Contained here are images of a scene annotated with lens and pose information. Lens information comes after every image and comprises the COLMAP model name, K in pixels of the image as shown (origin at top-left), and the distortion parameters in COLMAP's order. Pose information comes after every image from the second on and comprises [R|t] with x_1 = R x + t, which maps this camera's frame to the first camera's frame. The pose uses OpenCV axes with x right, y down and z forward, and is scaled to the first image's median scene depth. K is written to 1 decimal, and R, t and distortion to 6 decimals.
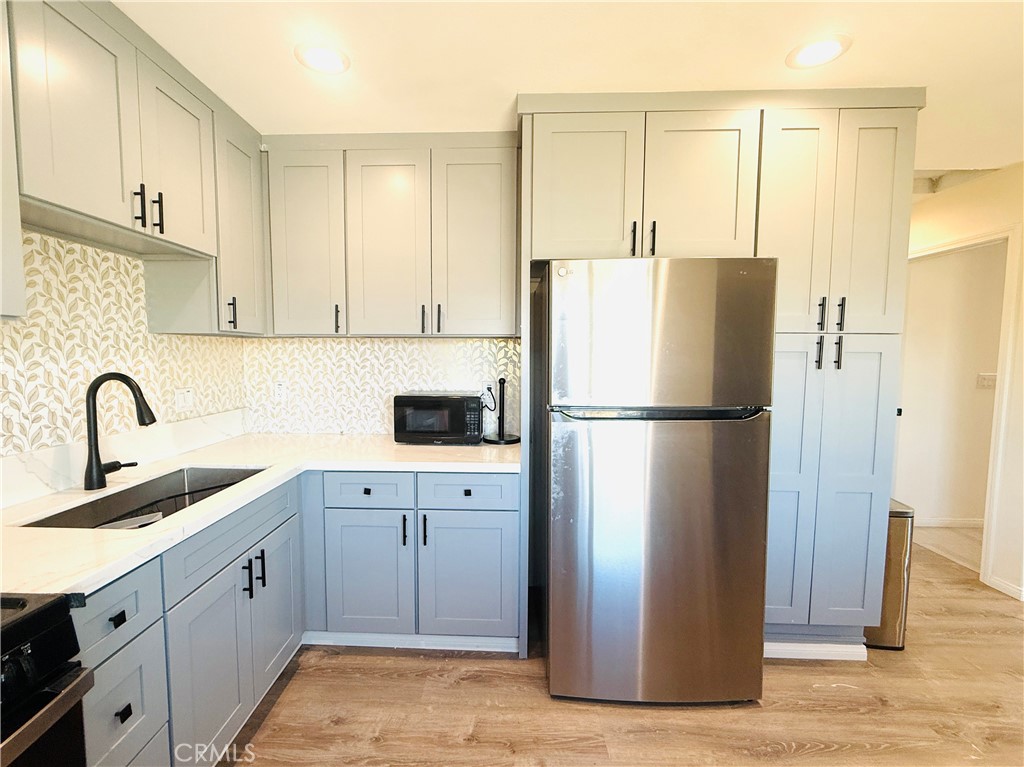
lens RADIAL K [[448.5, 0, 489.7], [0, 448.5, 385.5], [0, 0, 1]] dist [-0.000398, -0.000110]
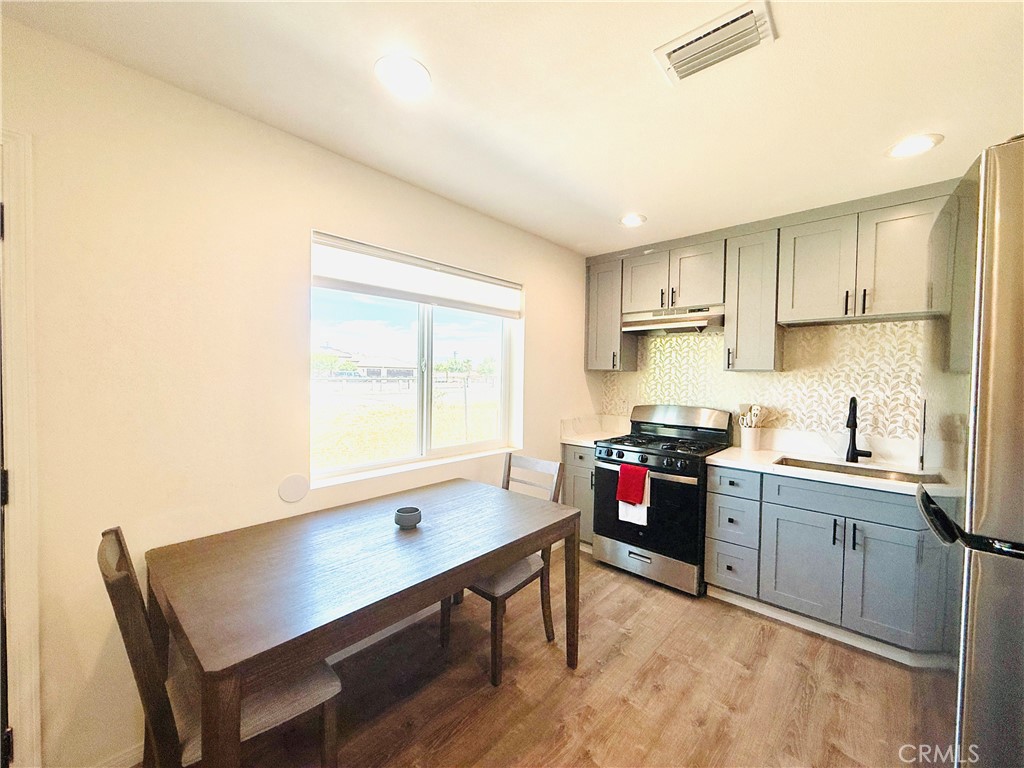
lens RADIAL K [[409.6, 0, 509.4], [0, 409.6, 386.9], [0, 0, 1]] dist [0.001041, 0.000242]
pose [[-0.645624, 0.008626, -0.763606, 1.025885], [-0.072246, 0.994761, 0.072320, -0.070215], [0.760230, 0.101859, -0.641619, 0.815955]]
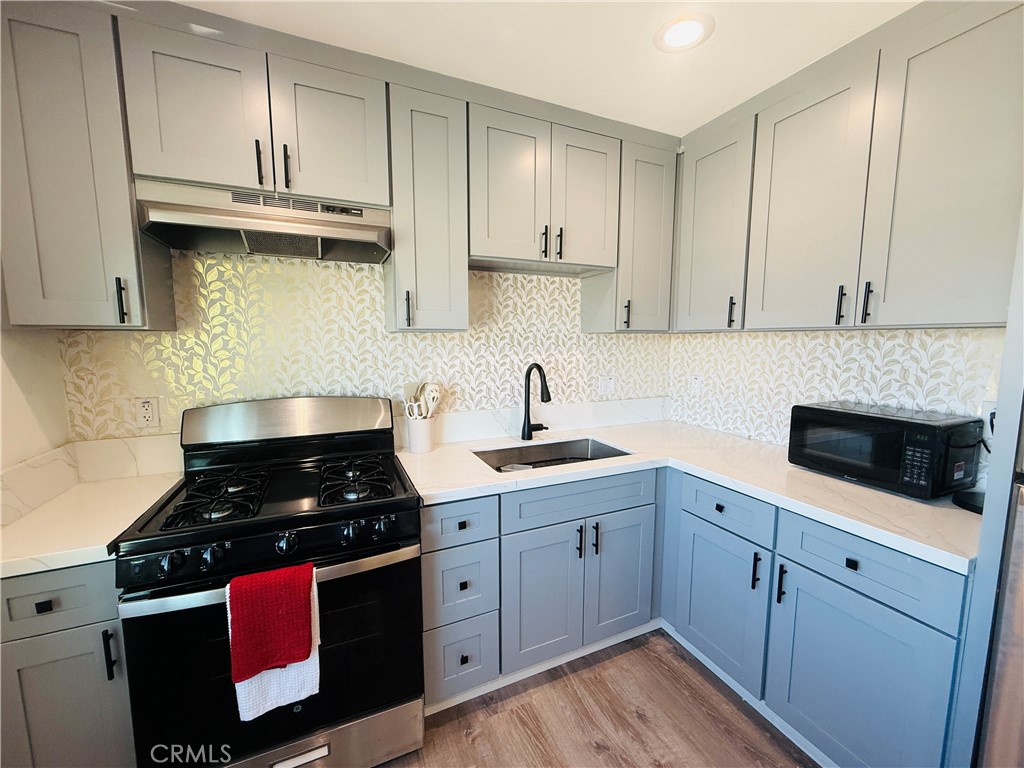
lens RADIAL K [[409.6, 0, 509.4], [0, 409.6, 386.9], [0, 0, 1]] dist [0.001041, 0.000242]
pose [[0.445041, 0.099775, -0.889934, 0.250985], [-0.062714, 0.994806, 0.080170, -0.042981], [0.893311, 0.020132, 0.448987, 0.271653]]
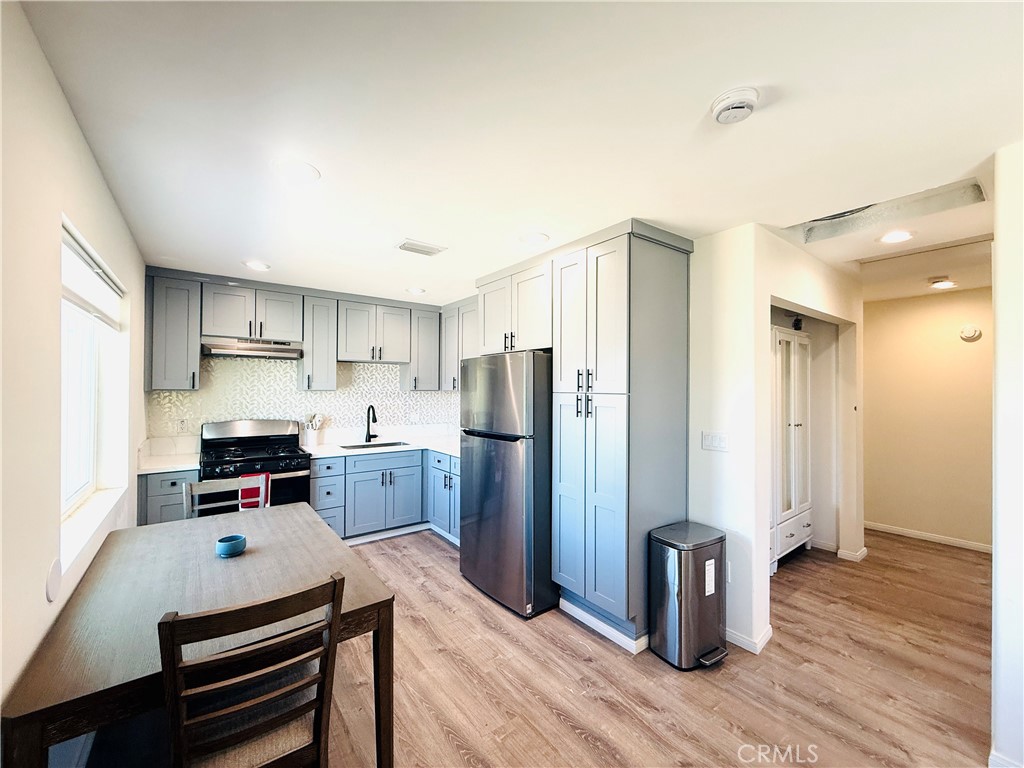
lens RADIAL K [[409.6, 0, 509.4], [0, 409.6, 386.9], [0, 0, 1]] dist [0.001041, 0.000242]
pose [[0.630172, -0.004154, -0.776444, 1.620999], [-0.060181, 0.996716, -0.054177, -0.047002], [0.774120, 0.080868, 0.627853, -0.047403]]
